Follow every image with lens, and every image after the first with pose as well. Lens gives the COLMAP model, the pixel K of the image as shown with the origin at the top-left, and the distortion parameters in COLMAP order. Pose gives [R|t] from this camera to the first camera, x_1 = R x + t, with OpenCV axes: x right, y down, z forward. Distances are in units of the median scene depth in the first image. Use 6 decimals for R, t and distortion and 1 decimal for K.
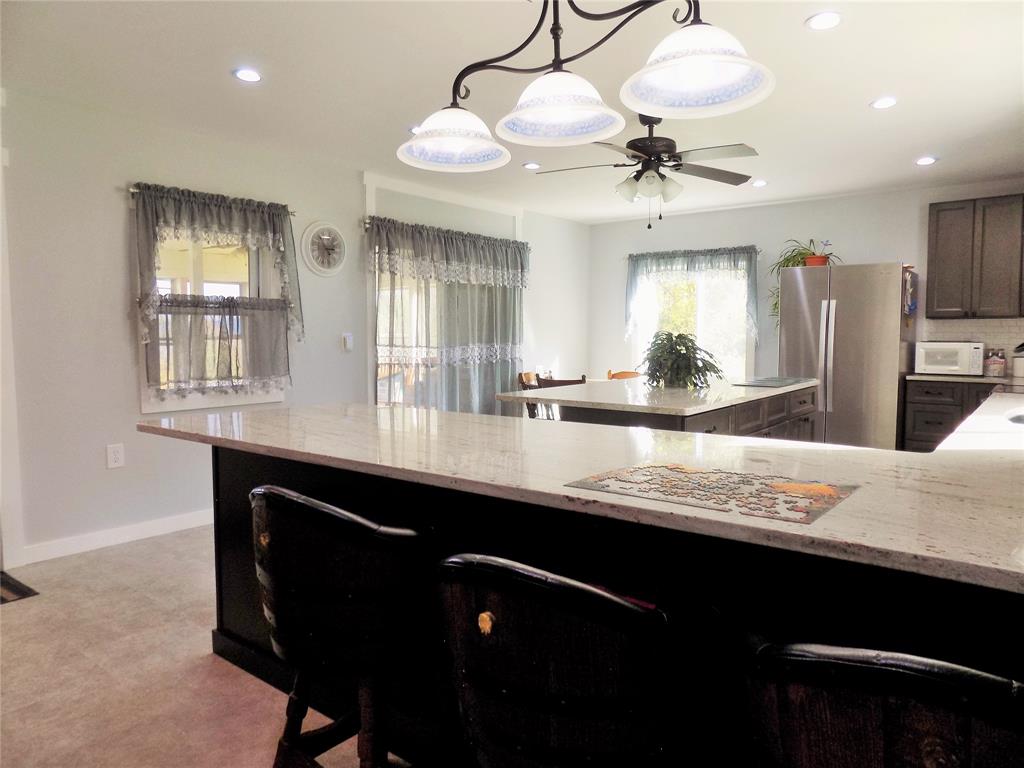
lens RADIAL K [[698.7, 0, 517.7], [0, 698.7, 374.5], [0, 0, 1]] dist [-0.057941, 0.065166]
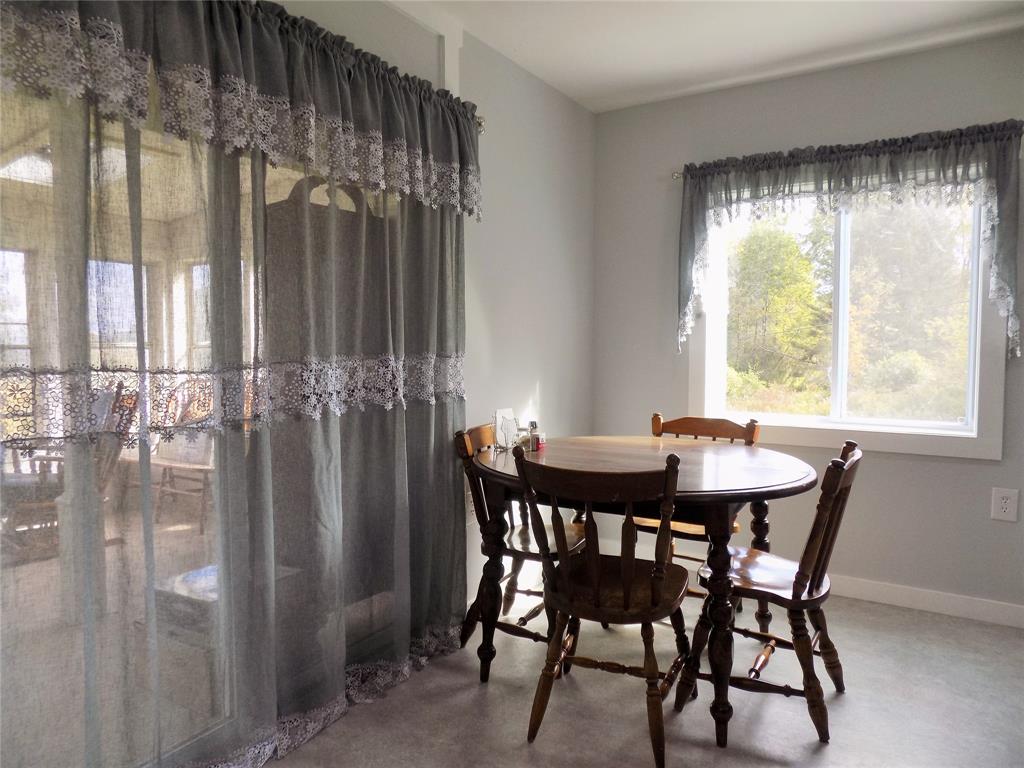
lens RADIAL K [[698.7, 0, 514.2], [0, 698.7, 390.6], [0, 0, 1]] dist [-0.057941, 0.065166]
pose [[0.993889, -0.007234, 0.110149, -0.010902], [0.006311, 0.999942, 0.008720, -0.035653], [-0.110206, -0.007972, 0.993877, 0.771067]]
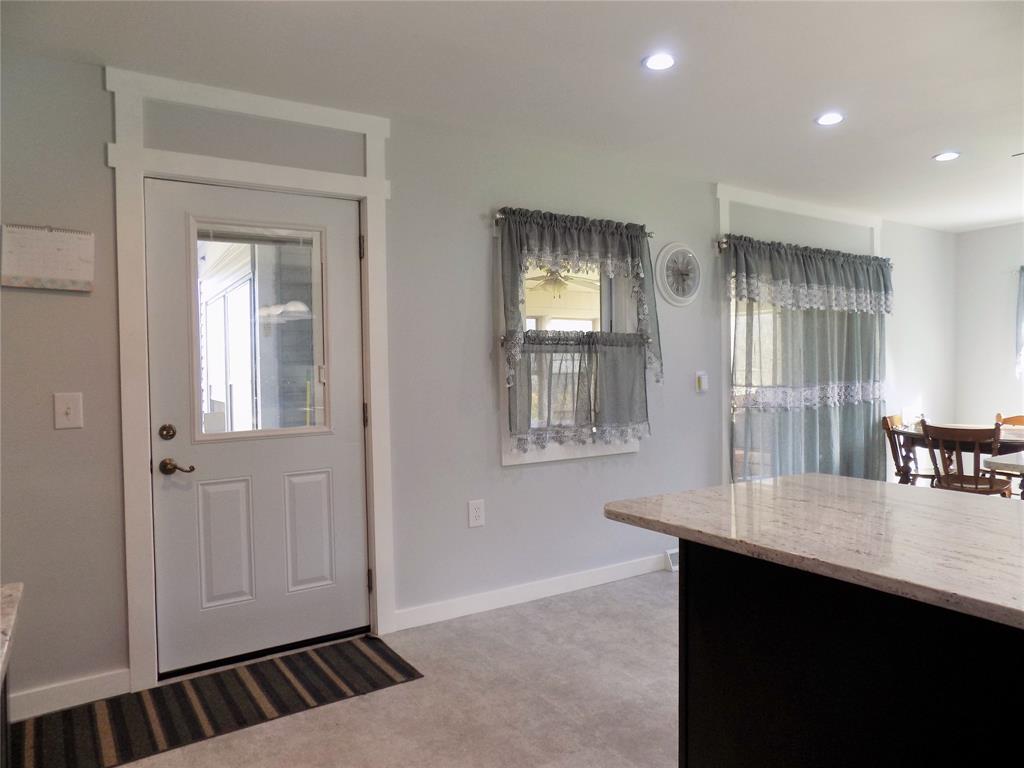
lens RADIAL K [[698.7, 0, 519.0], [0, 698.7, 377.6], [0, 0, 1]] dist [-0.057941, 0.065166]
pose [[0.946704, -0.002857, -0.322093, -0.178018], [-0.009854, 0.999236, -0.037827, -0.017124], [0.321955, 0.038985, 0.945952, 0.117416]]
